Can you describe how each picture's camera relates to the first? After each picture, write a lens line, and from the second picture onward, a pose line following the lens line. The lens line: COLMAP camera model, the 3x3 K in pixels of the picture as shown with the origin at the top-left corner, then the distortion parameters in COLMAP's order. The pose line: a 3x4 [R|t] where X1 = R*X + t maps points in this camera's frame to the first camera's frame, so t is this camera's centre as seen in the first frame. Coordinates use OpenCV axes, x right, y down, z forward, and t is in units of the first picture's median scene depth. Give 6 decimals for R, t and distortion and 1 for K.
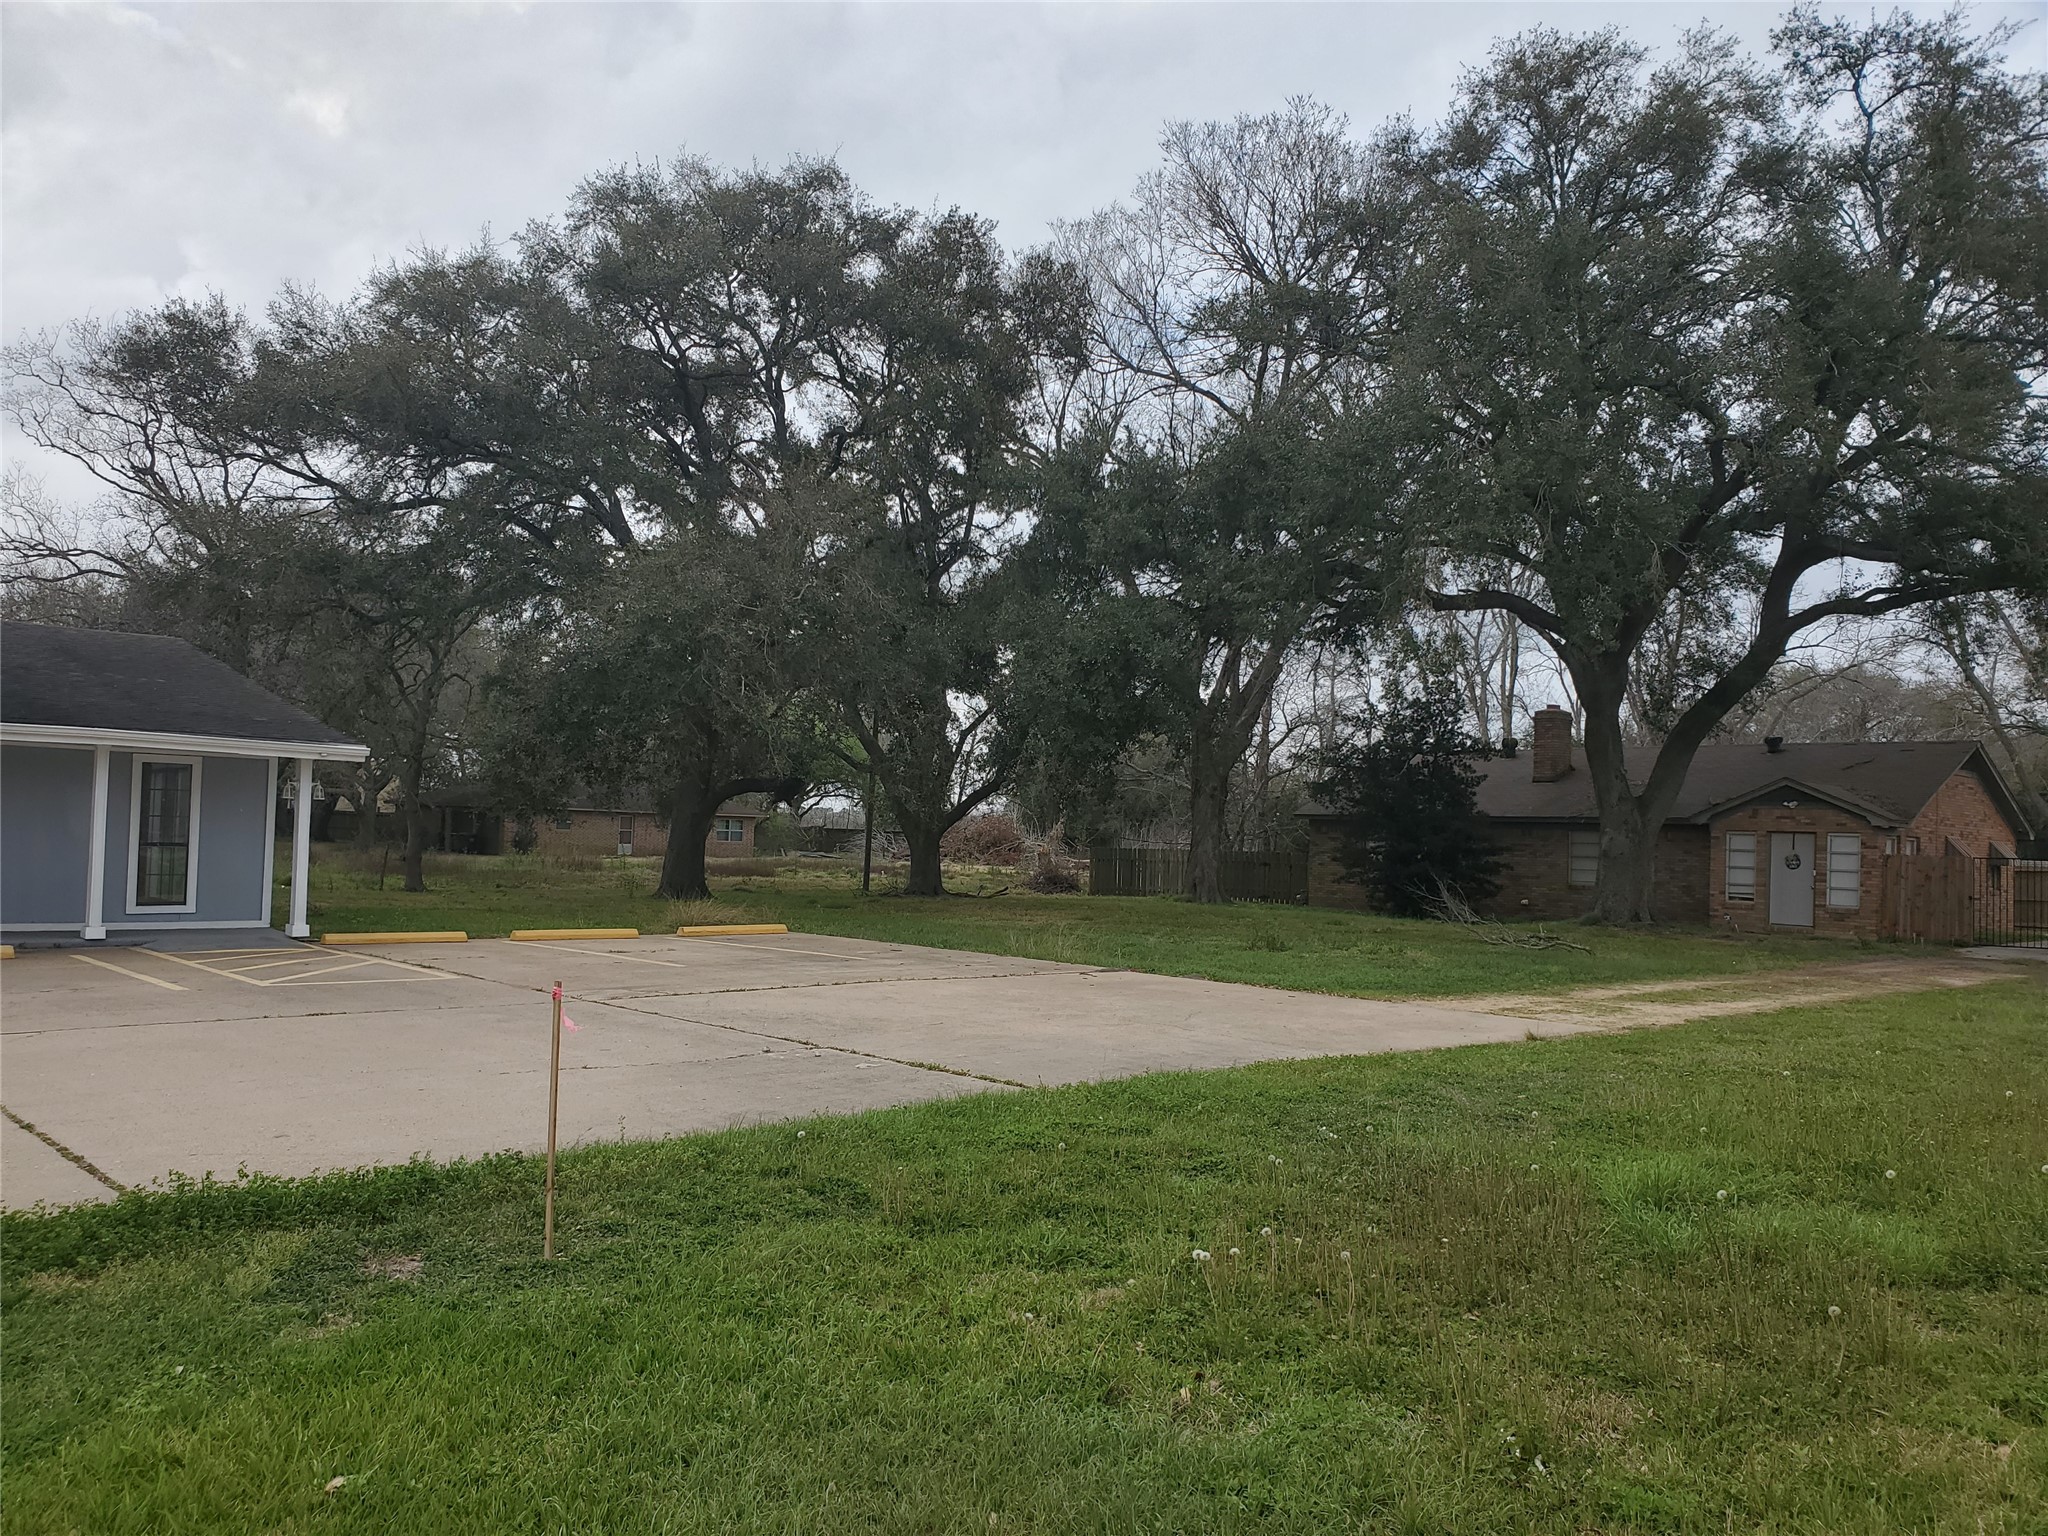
lens RADIAL K [[1594.4, 0, 1037.3], [0, 1594.4, 776.6], [0, 0, 1]] dist [0.000716, 0.001421]
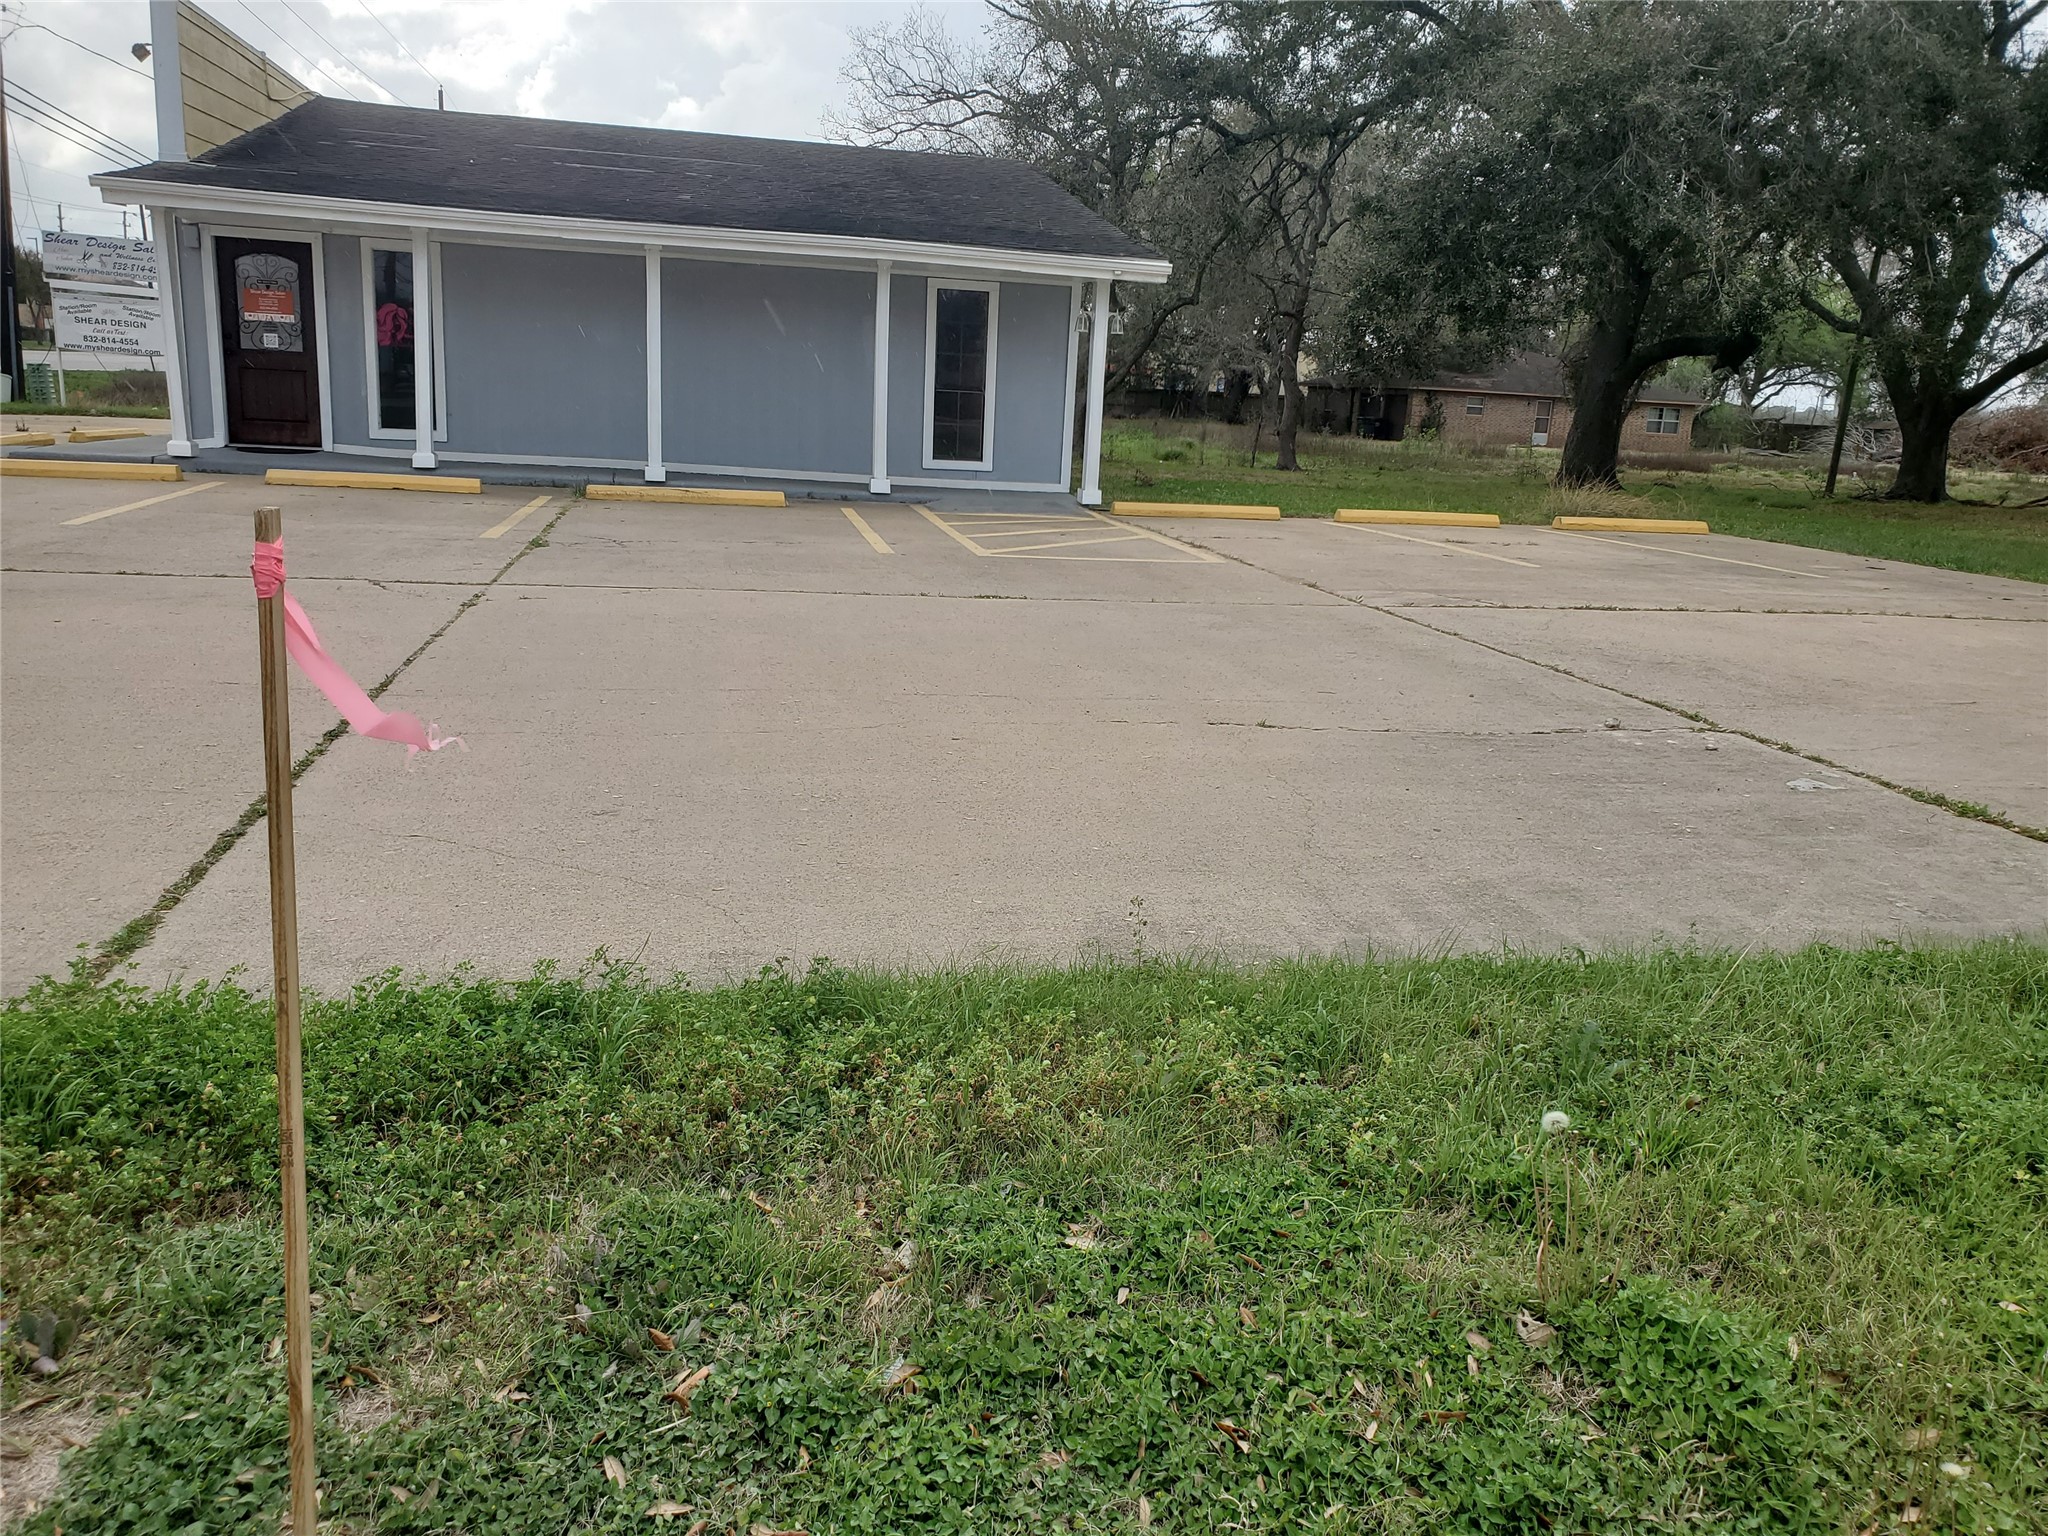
lens RADIAL K [[1594.4, 0, 1037.3], [0, 1594.4, 776.6], [0, 0, 1]] dist [0.000716, 0.001421]
pose [[0.846201, 0.139849, -0.514185, -0.024777], [-0.009118, 0.968605, 0.248436, 0.025587], [0.532786, -0.205539, 0.820910, 0.204432]]
